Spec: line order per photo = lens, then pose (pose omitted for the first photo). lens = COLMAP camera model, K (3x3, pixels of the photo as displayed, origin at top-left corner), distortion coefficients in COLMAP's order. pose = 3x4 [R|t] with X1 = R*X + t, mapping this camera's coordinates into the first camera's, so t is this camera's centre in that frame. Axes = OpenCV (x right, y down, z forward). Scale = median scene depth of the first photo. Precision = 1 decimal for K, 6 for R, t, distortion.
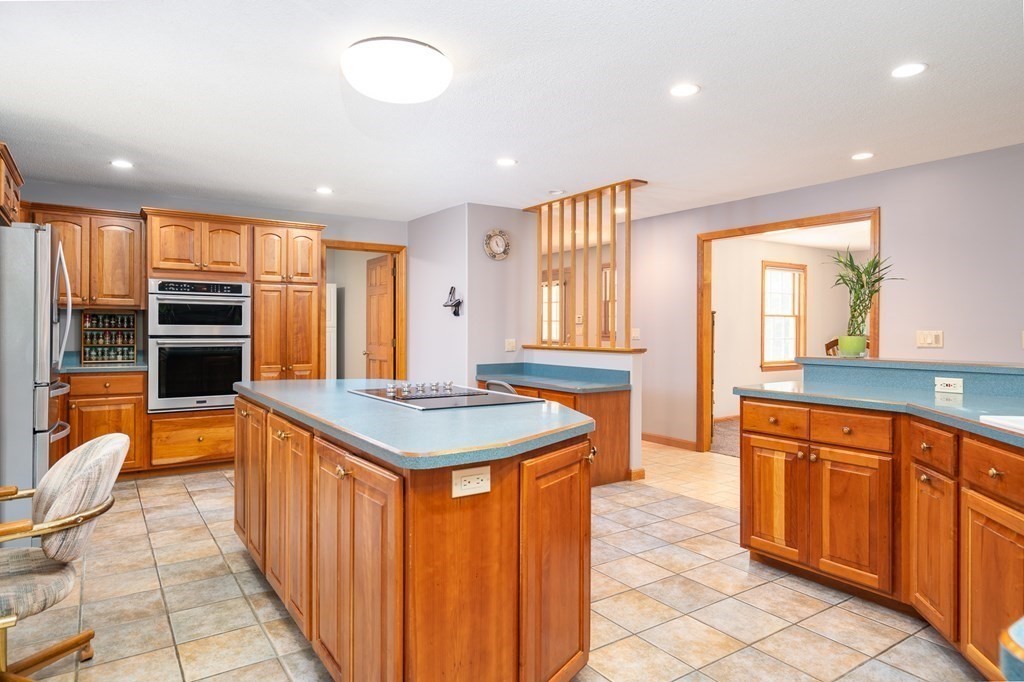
lens RADIAL K [[617.3, 0, 508.8], [0, 617.3, 331.7], [0, 0, 1]] dist [-0.000931, -0.000326]
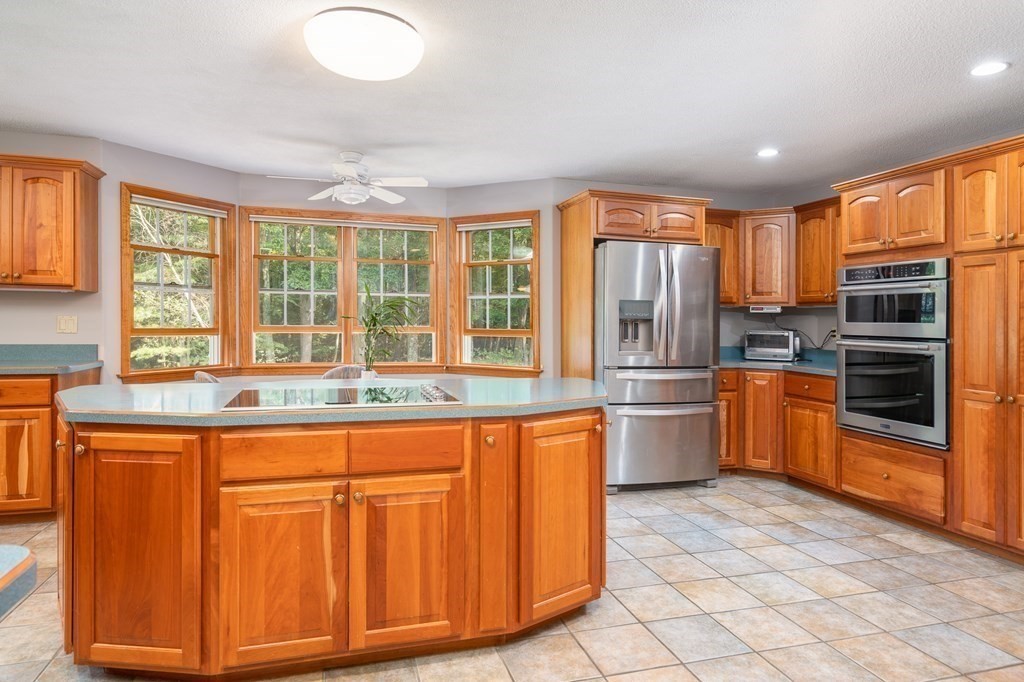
lens RADIAL K [[617.3, 0, 508.4], [0, 617.3, 334.3], [0, 0, 1]] dist [-0.000931, -0.000326]
pose [[-0.308945, 0.011469, -0.951011, 0.344583], [-0.017779, 0.999683, 0.017832, -0.001909], [0.950914, 0.022417, -0.308643, 0.789652]]
